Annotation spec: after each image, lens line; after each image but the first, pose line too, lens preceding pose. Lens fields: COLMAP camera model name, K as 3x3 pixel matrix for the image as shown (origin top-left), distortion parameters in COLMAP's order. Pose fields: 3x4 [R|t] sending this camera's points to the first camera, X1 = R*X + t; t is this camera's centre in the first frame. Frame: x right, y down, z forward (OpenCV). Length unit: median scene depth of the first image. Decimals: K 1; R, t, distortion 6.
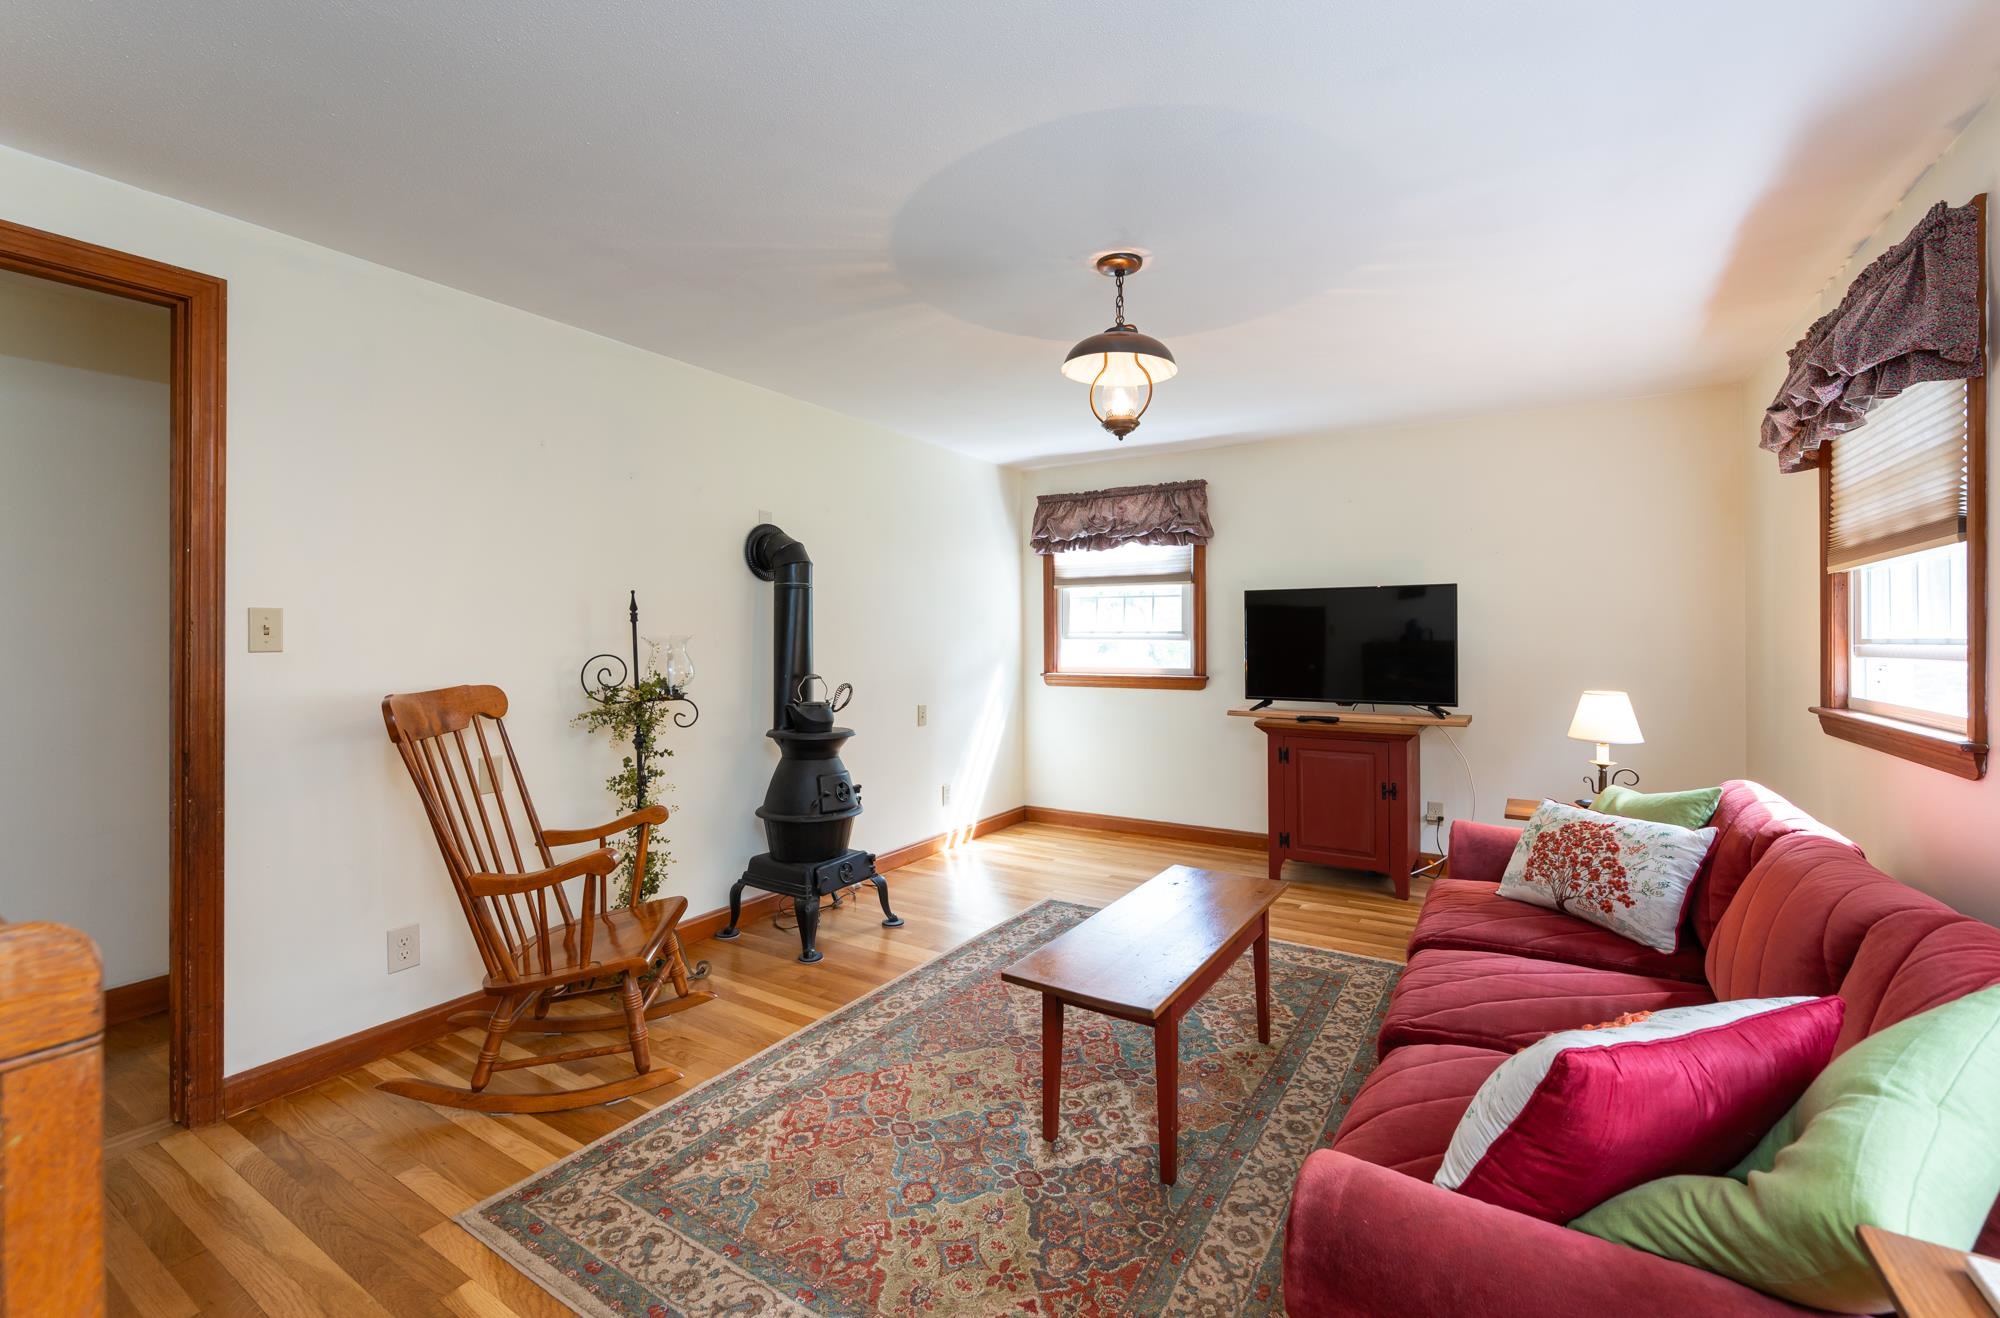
lens RADIAL K [[846.0, 0, 1006.2], [0, 846.0, 640.1], [0, 0, 1]] dist [-0.001459, -0.000119]
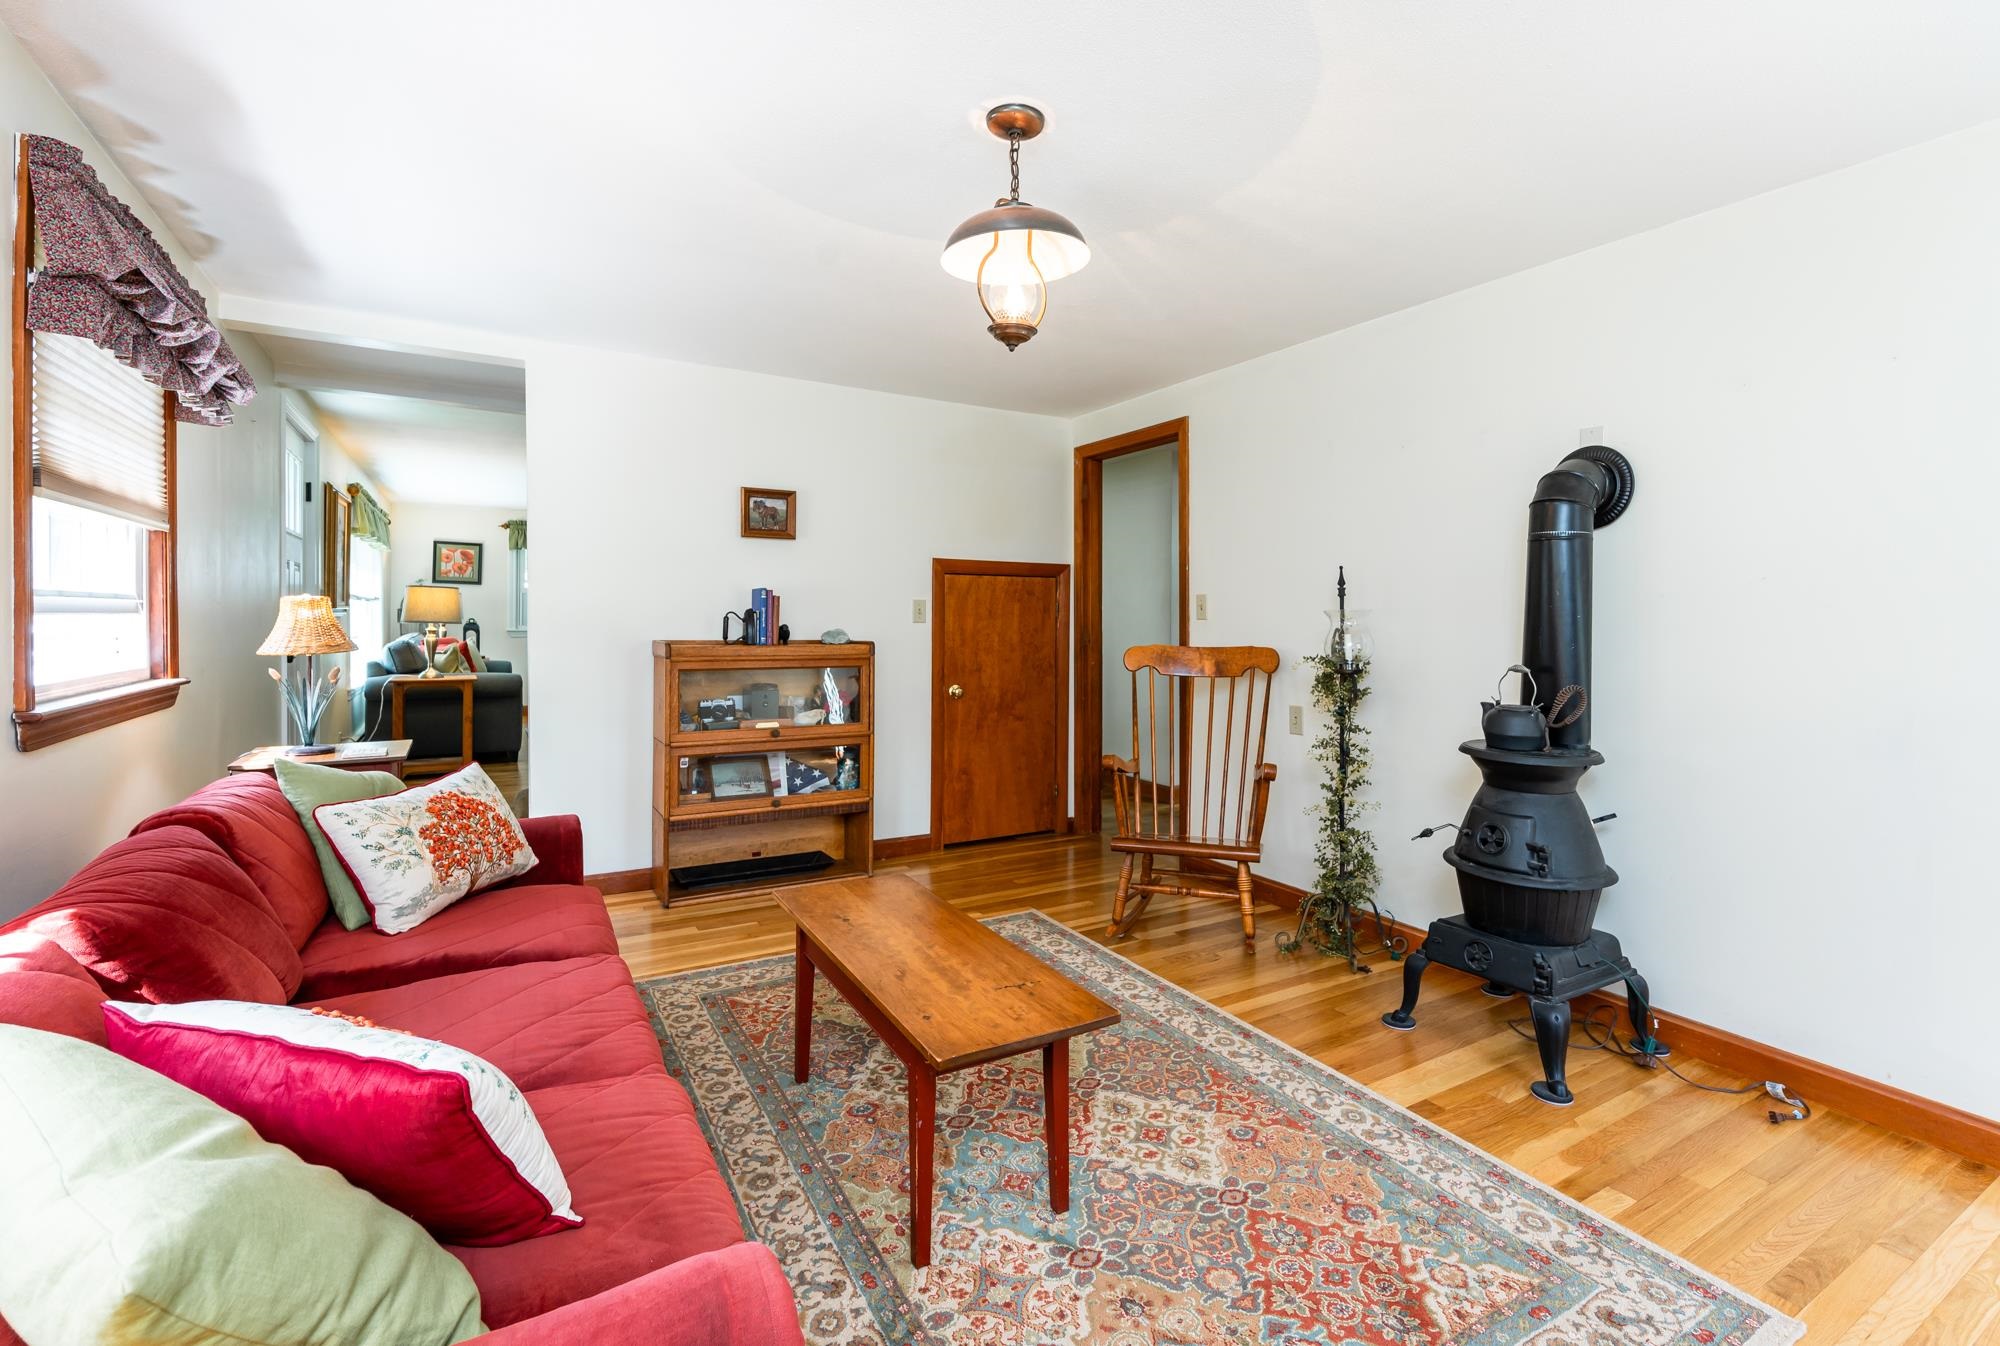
lens RADIAL K [[889.2, 0, 998.5], [0, 889.2, 616.0], [0, 0, 1]] dist [-0.001099, -0.000784]
pose [[-0.469165, -0.004720, -0.883098, 0.937637], [-0.016666, 0.999855, 0.003510, 0.007241], [0.882953, 0.016365, -0.469176, 1.487329]]
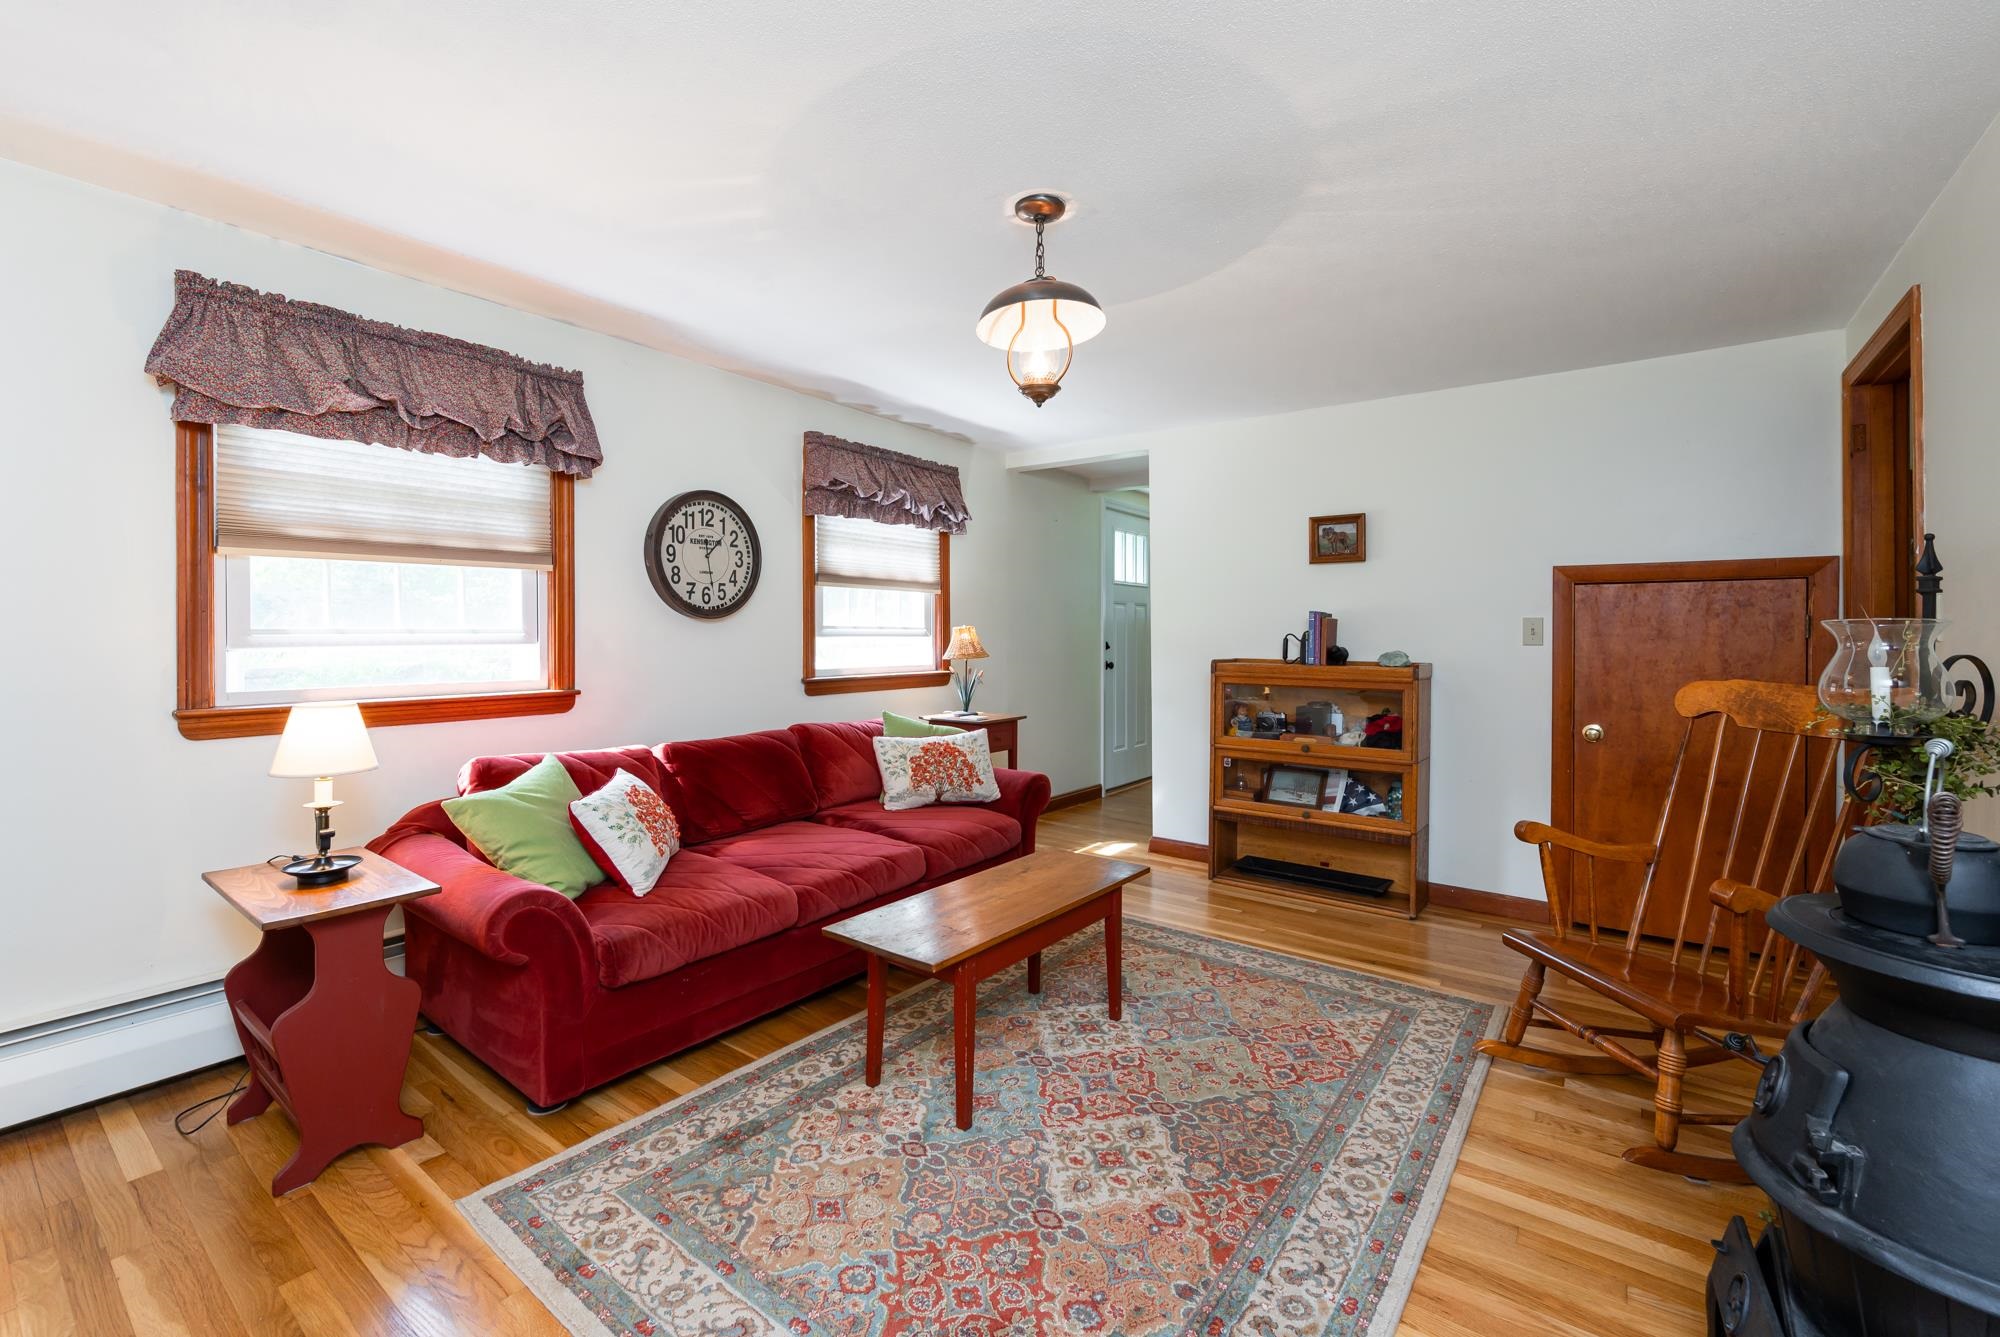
lens RADIAL K [[836.1, 0, 1000.0], [0, 836.1, 634.4], [0, 0, 1]] dist [-0.000855, -0.000114]
pose [[-0.996453, -0.003678, 0.084066, 0.114172], [-0.002958, 0.999958, 0.008689, 0.001097], [-0.084095, 0.008410, -0.996422, 2.047709]]
